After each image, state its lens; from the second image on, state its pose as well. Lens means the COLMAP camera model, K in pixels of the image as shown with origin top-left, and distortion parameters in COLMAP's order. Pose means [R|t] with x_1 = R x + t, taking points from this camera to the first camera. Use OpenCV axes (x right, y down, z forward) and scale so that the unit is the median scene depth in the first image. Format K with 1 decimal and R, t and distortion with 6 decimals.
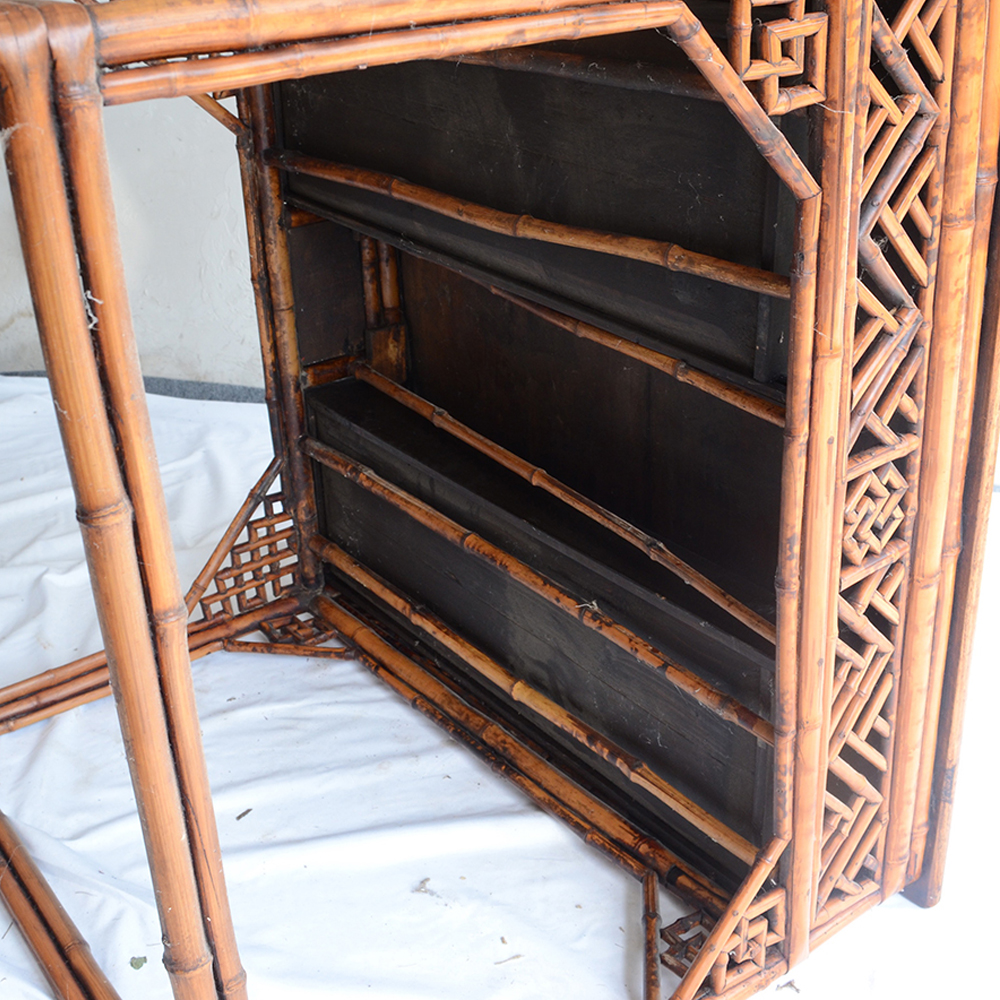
lens RADIAL K [[1318.2, 0, 500.0], [0, 1318.2, 500.0], [0, 0, 1]] dist [-0.004272, 0.008550]
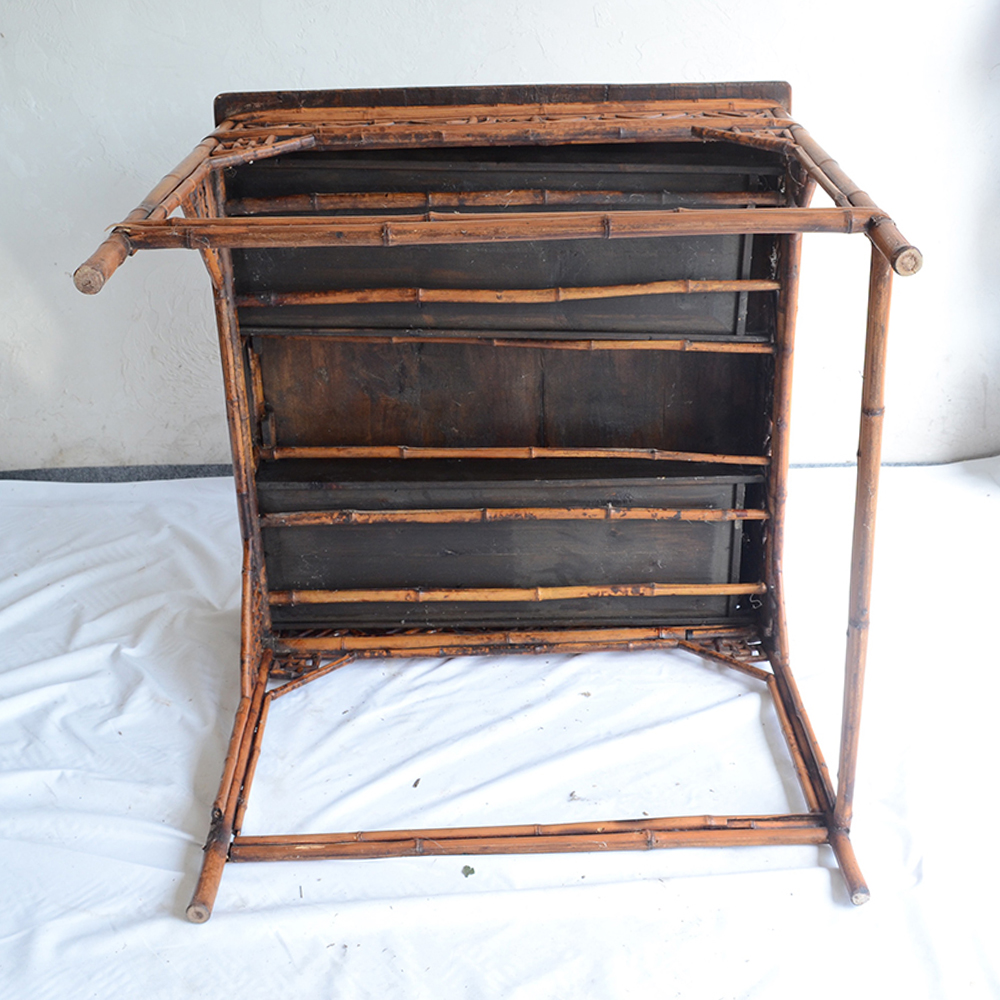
lens RADIAL K [[1318.2, 0, 500.0], [0, 1318.2, 500.0], [0, 0, 1]] dist [-0.004272, 0.008550]
pose [[0.554458, -0.308961, 0.772735, -1.143589], [0.344436, 0.930466, 0.124885, -0.162855], [-0.757588, 0.196915, 0.622322, 0.054606]]
